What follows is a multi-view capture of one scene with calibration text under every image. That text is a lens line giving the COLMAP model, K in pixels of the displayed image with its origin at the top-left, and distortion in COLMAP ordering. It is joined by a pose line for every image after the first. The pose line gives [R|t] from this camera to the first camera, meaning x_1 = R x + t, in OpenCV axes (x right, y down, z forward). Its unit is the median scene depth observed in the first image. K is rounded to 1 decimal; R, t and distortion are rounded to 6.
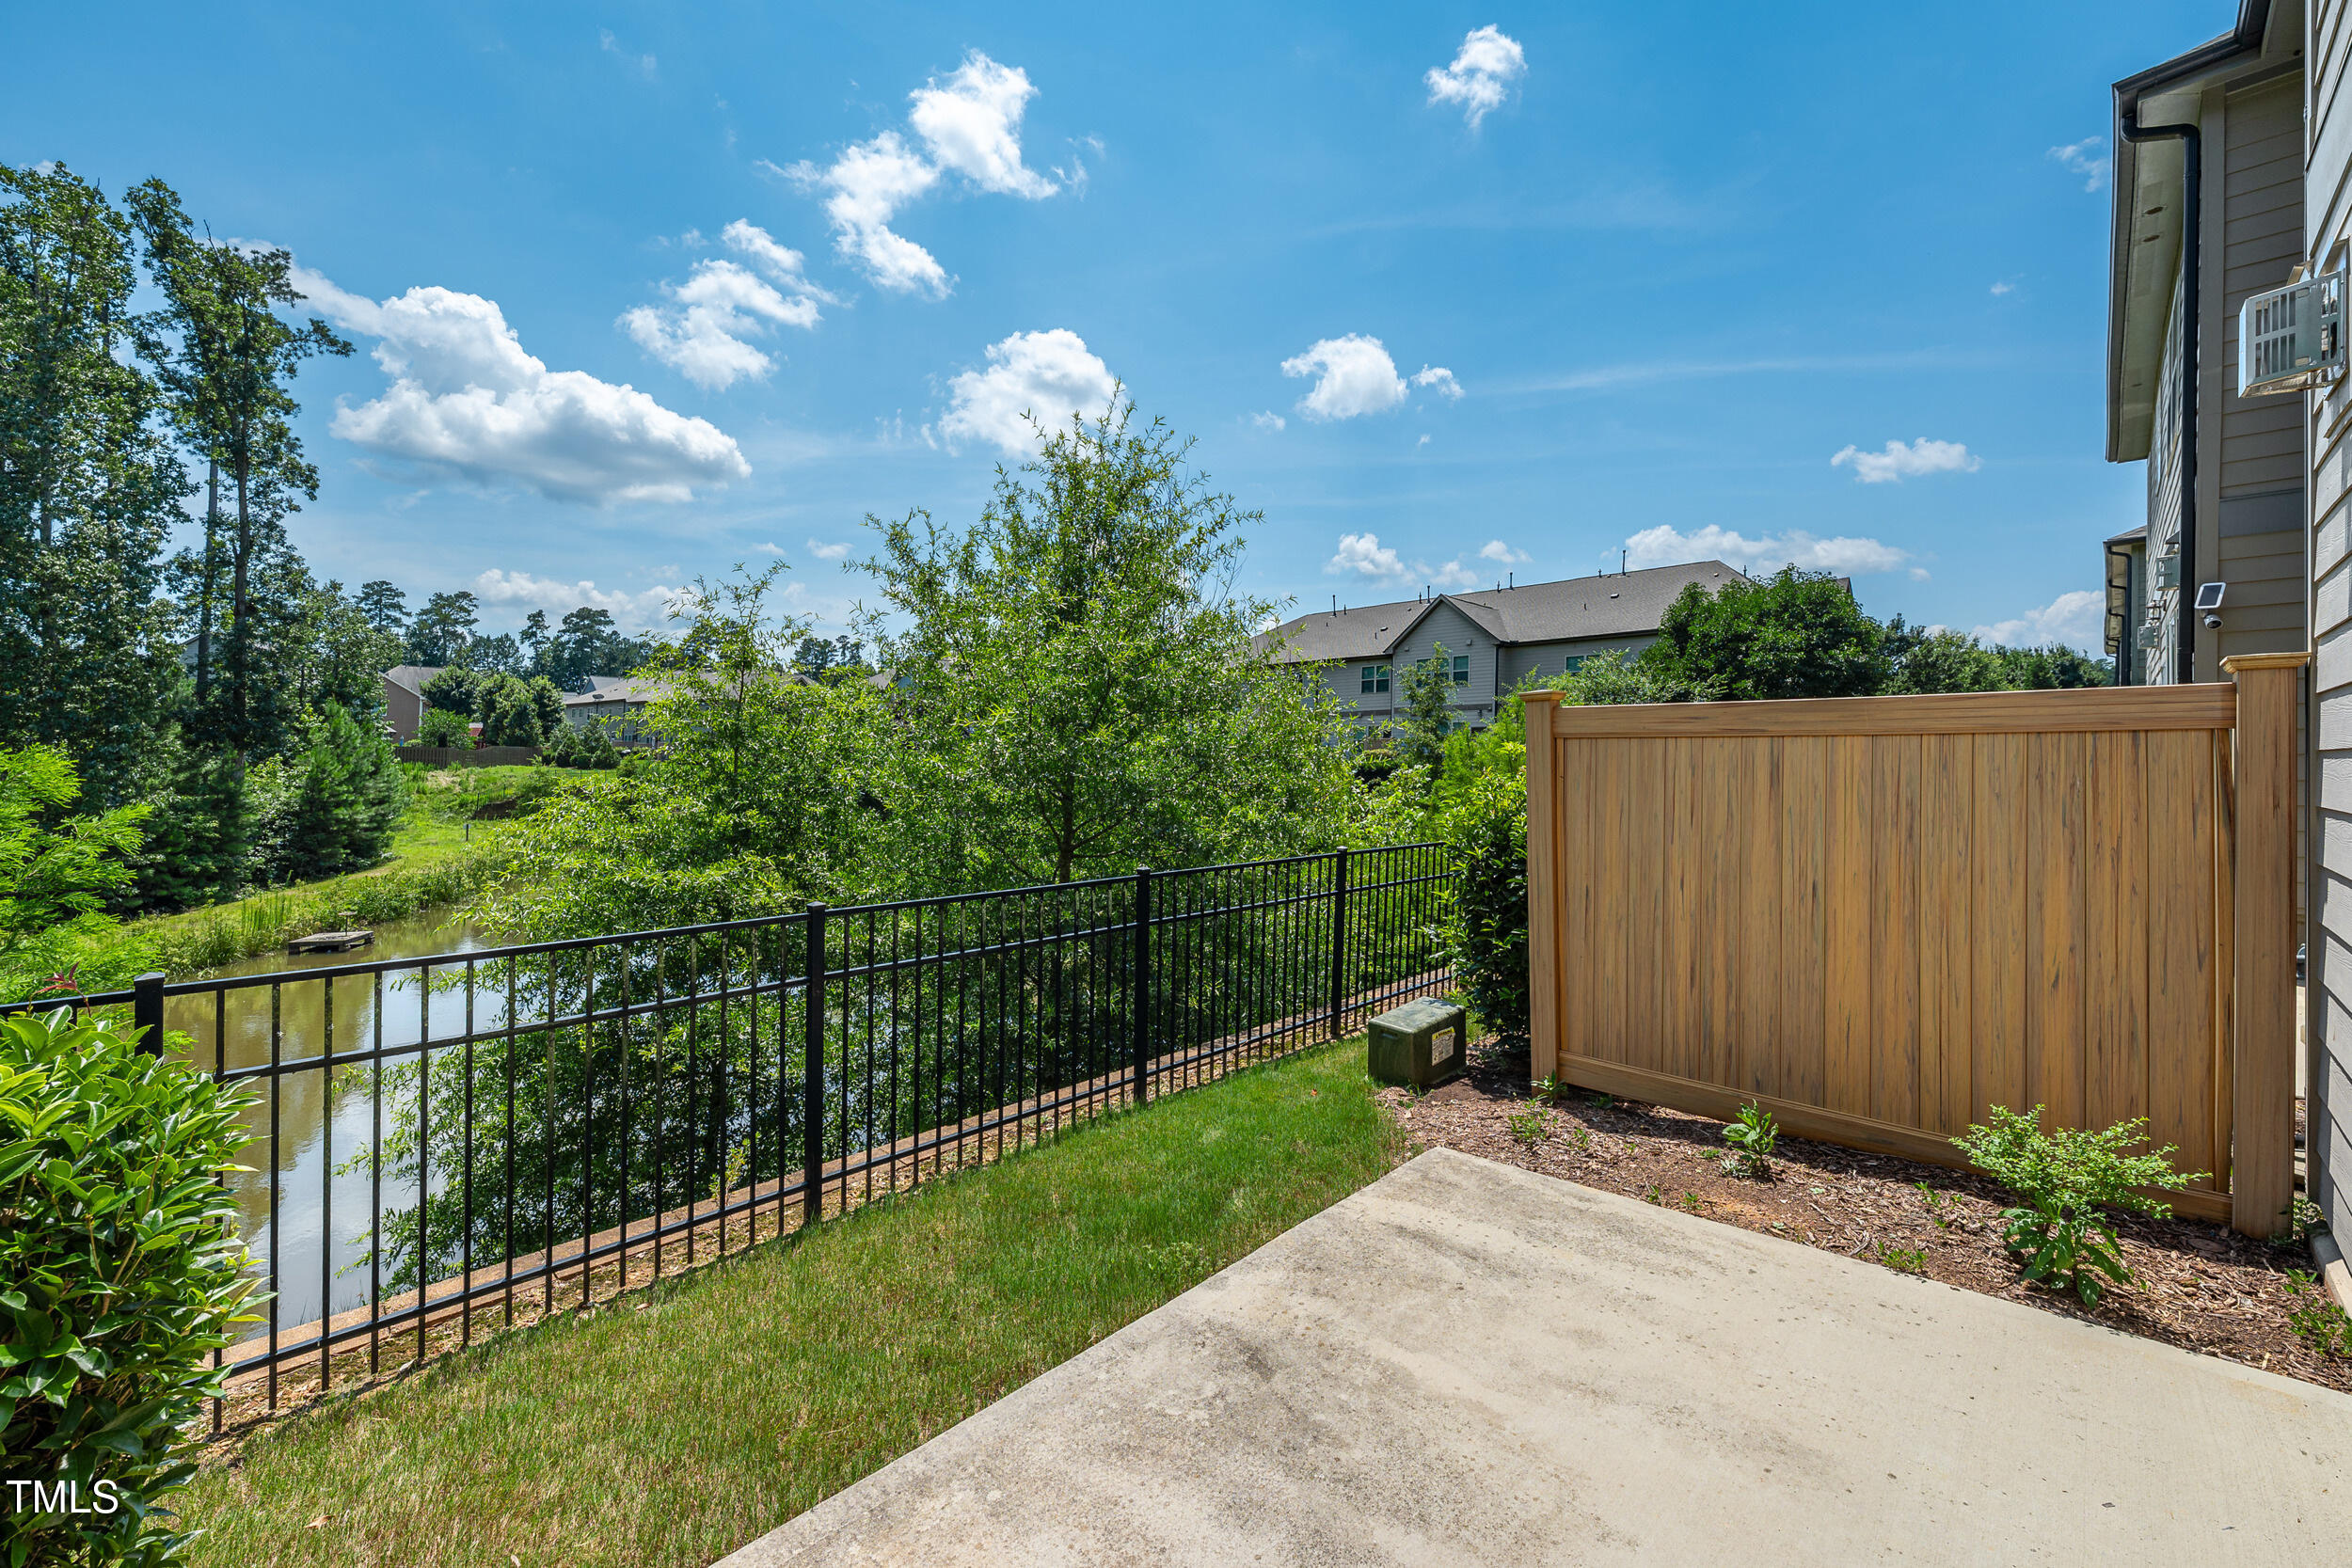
lens RADIAL K [[957.8, 0, 1175.6], [0, 957.8, 715.8], [0, 0, 1]] dist [0.001067, 0.000176]
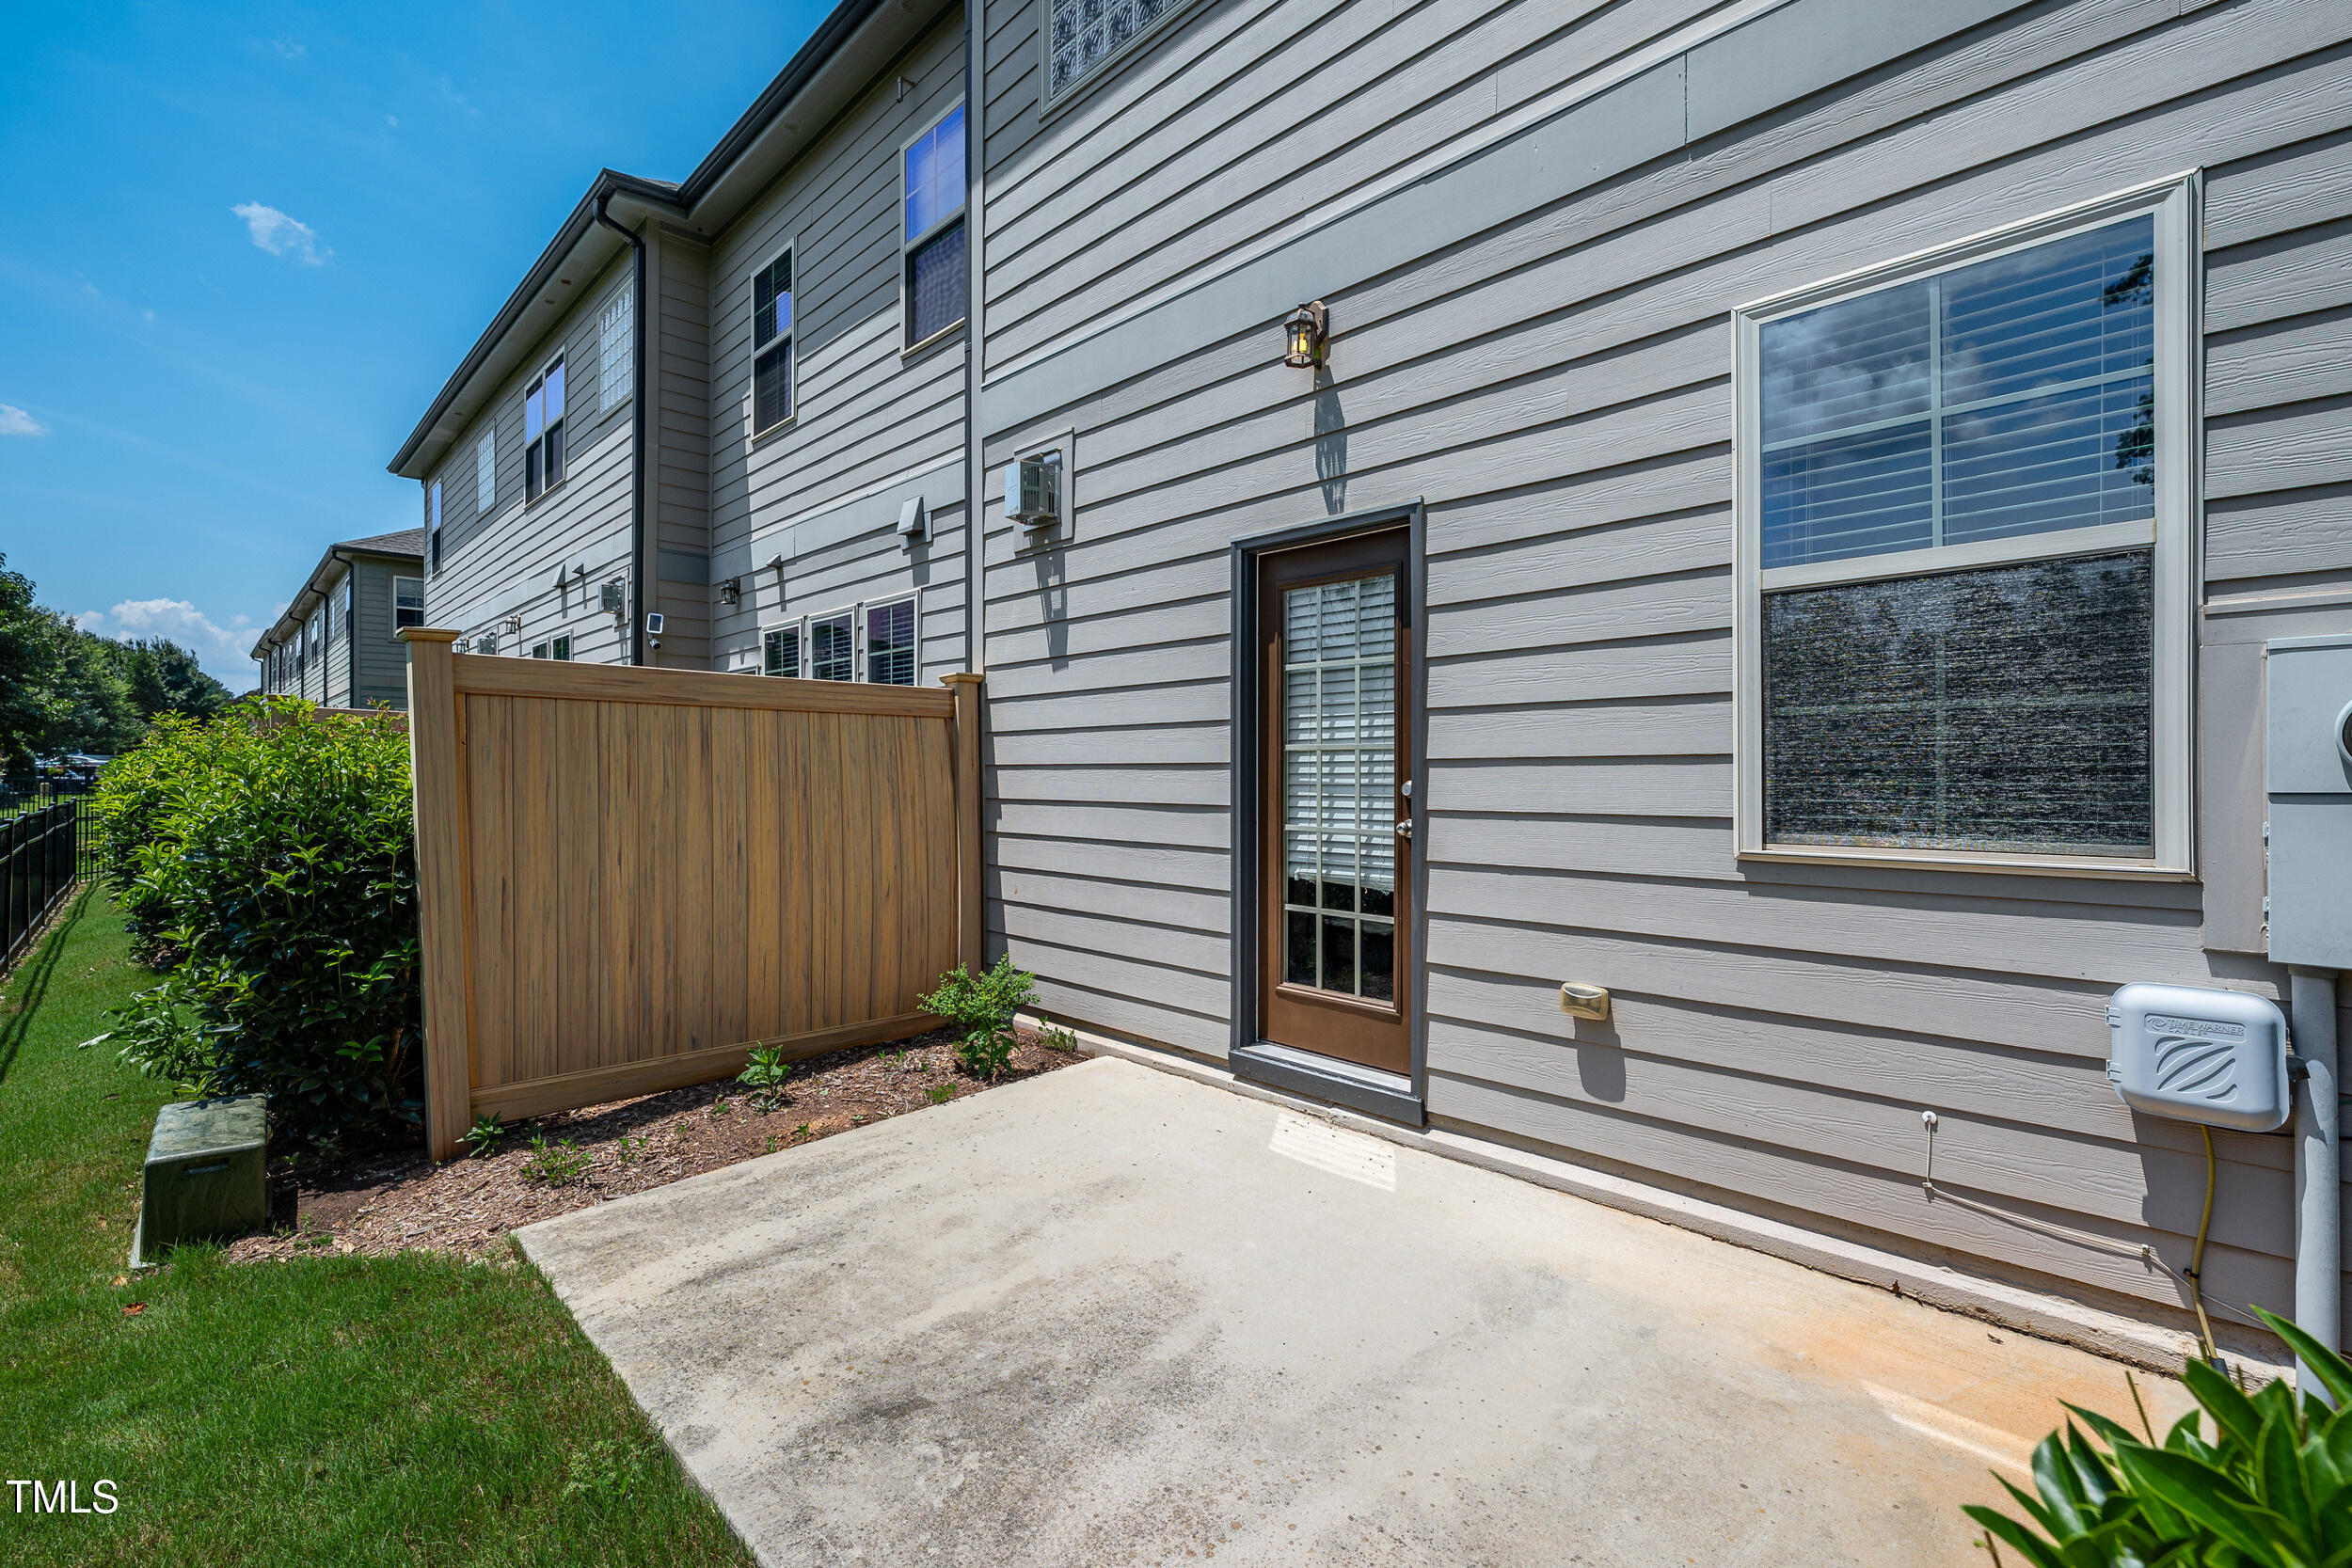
lens RADIAL K [[1033.3, 0, 1176.0], [0, 1033.3, 784.0], [0, 0, 1]] dist [-0.000176, -0.000130]
pose [[0.019141, -0.010212, 0.999765, -0.259094], [-0.047459, 0.998811, 0.011111, 0.036829], [-0.998690, -0.047660, 0.018633, 0.249280]]
